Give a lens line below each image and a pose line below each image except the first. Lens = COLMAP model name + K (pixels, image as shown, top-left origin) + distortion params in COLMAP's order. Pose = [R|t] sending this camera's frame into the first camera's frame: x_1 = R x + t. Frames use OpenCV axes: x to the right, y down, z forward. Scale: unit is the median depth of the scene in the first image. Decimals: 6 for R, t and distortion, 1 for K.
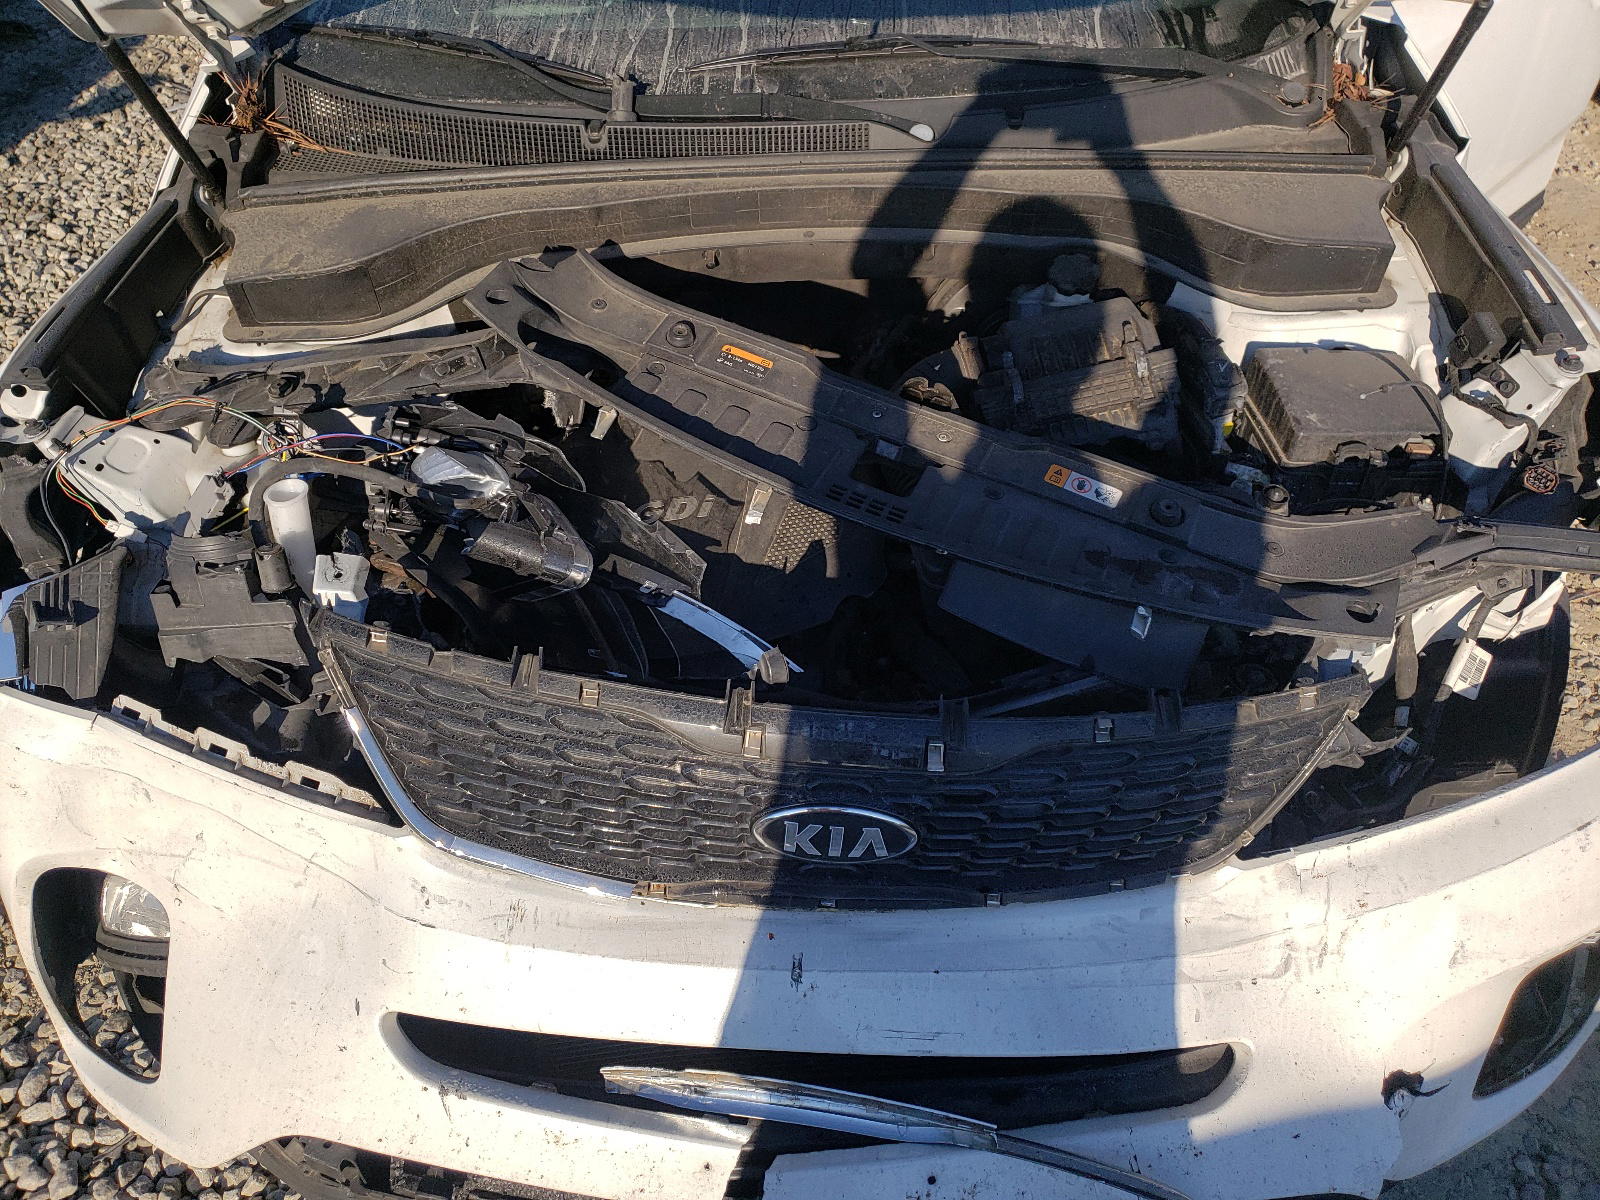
lens RADIAL K [[1215.6, 0, 798.0], [0, 1215.6, 600.9], [0, 0, 1]] dist [-0.010004, 0.008367]
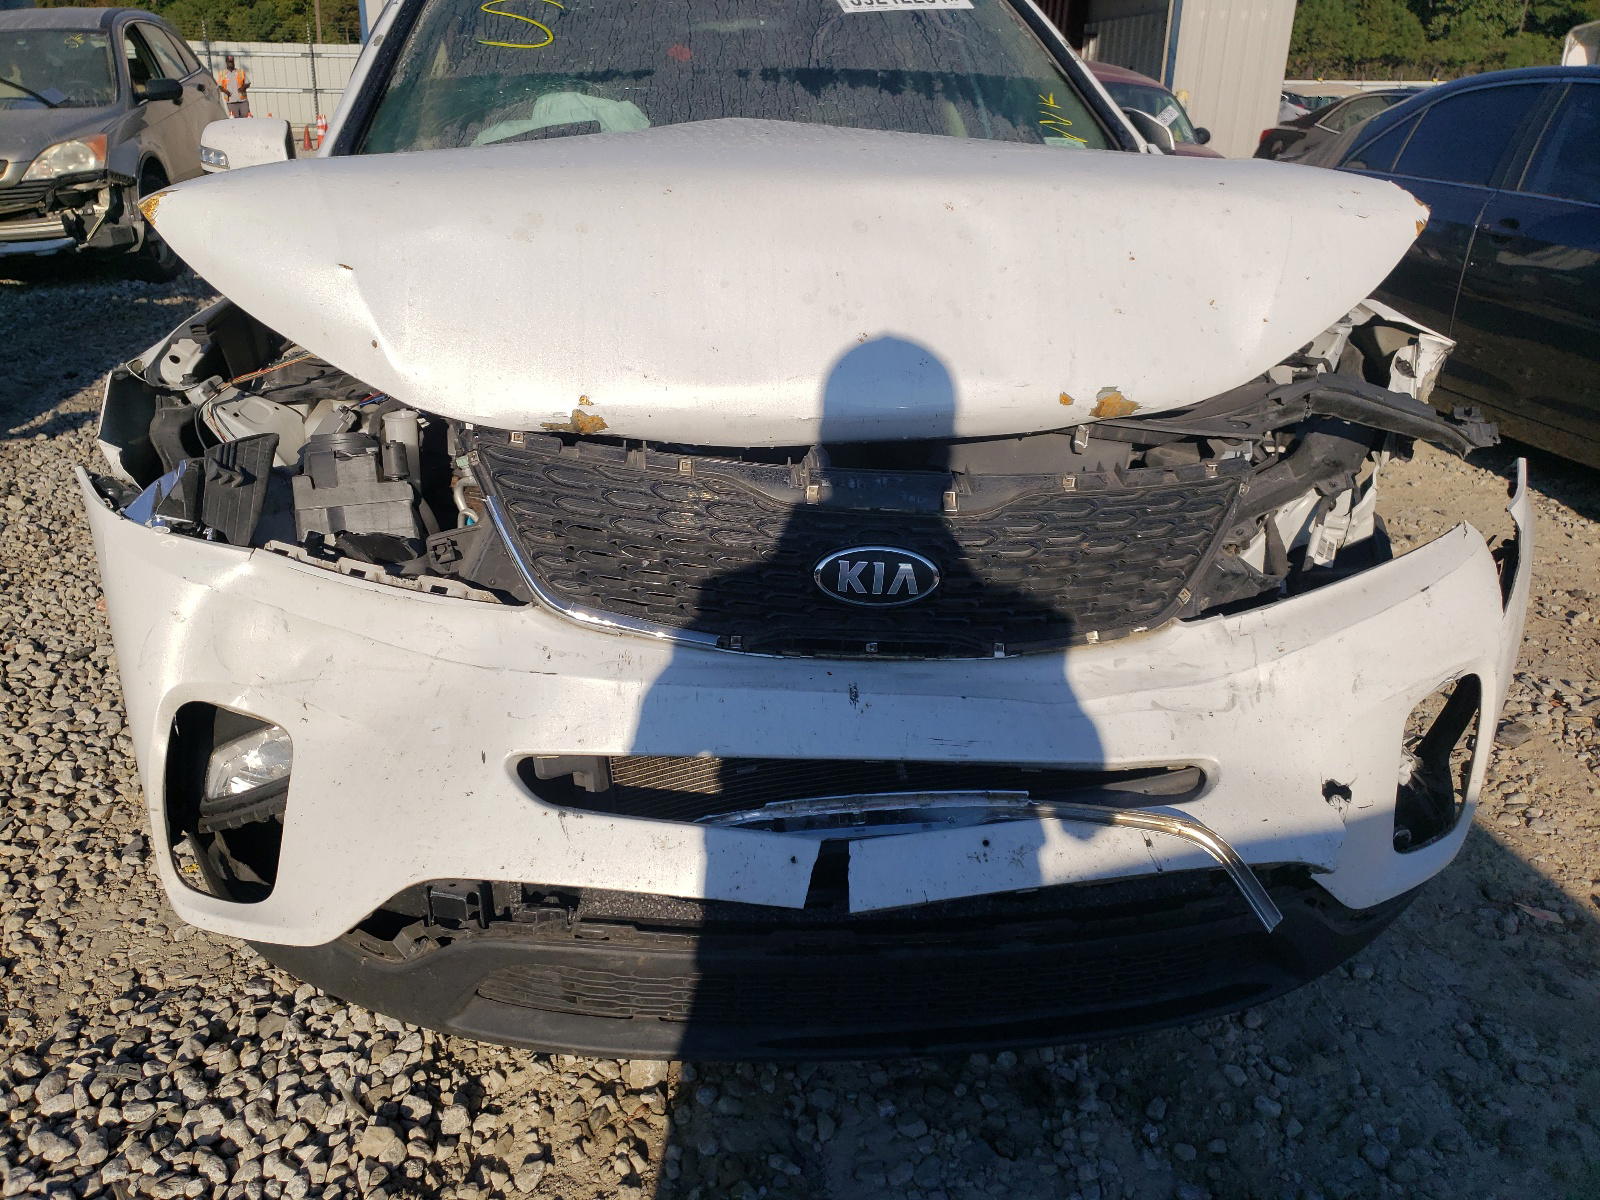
lens RADIAL K [[1221.9, 0, 799.2], [0, 1221.9, 612.7], [0, 0, 1]] dist [0.017273, -0.016245]
pose [[0.991650, -0.043816, 0.121290, -0.183214], [0.080716, 0.944392, -0.318763, 0.555952], [-0.100578, 0.325891, 0.940042, -0.166947]]
